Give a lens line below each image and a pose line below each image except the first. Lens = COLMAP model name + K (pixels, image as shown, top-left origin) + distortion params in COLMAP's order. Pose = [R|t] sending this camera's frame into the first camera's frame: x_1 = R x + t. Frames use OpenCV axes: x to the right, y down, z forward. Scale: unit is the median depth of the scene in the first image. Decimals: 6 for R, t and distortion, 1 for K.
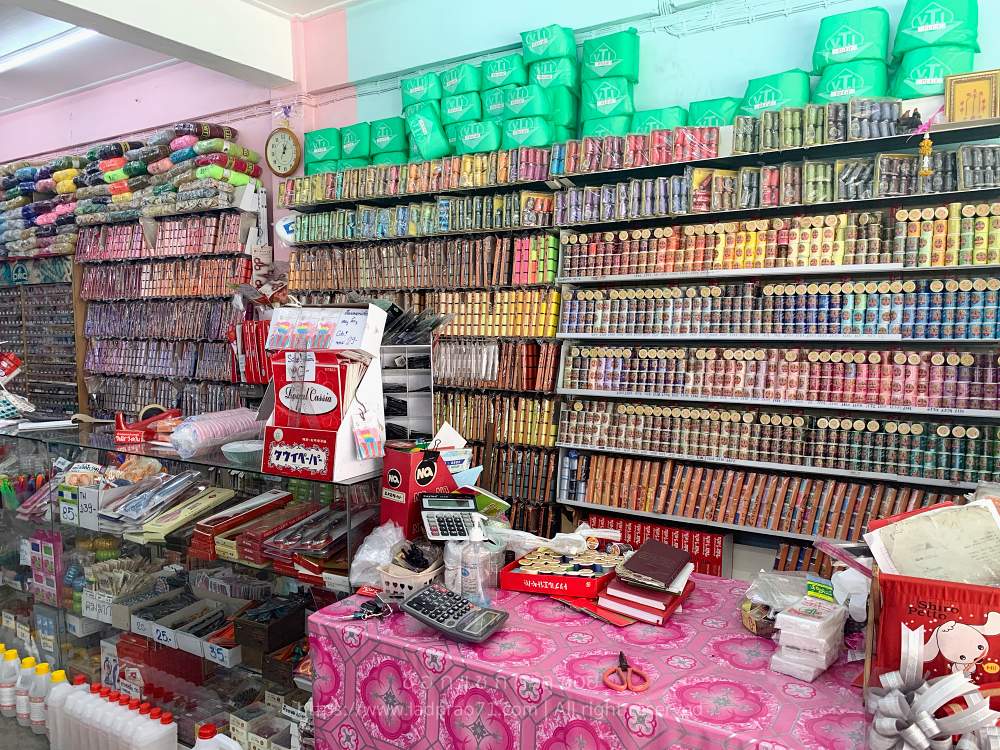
lens RADIAL K [[770.7, 0, 501.4], [0, 770.7, 374.1], [0, 0, 1]] dist [0.008151, -0.017319]
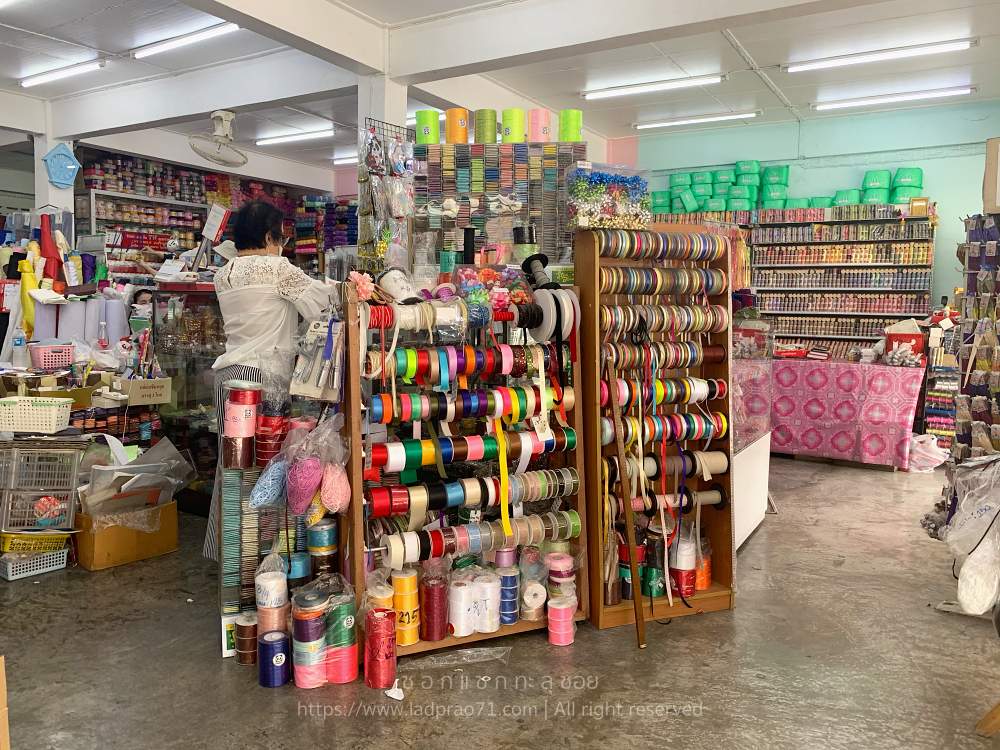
lens RADIAL K [[770.7, 0, 498.0], [0, 770.7, 375.7], [0, 0, 1]] dist [0.008151, -0.017319]
pose [[0.999461, 0.024530, 0.021839, -0.874554], [-0.024833, 0.999597, 0.013721, 0.238675], [-0.021494, -0.014256, 0.999667, -1.609073]]
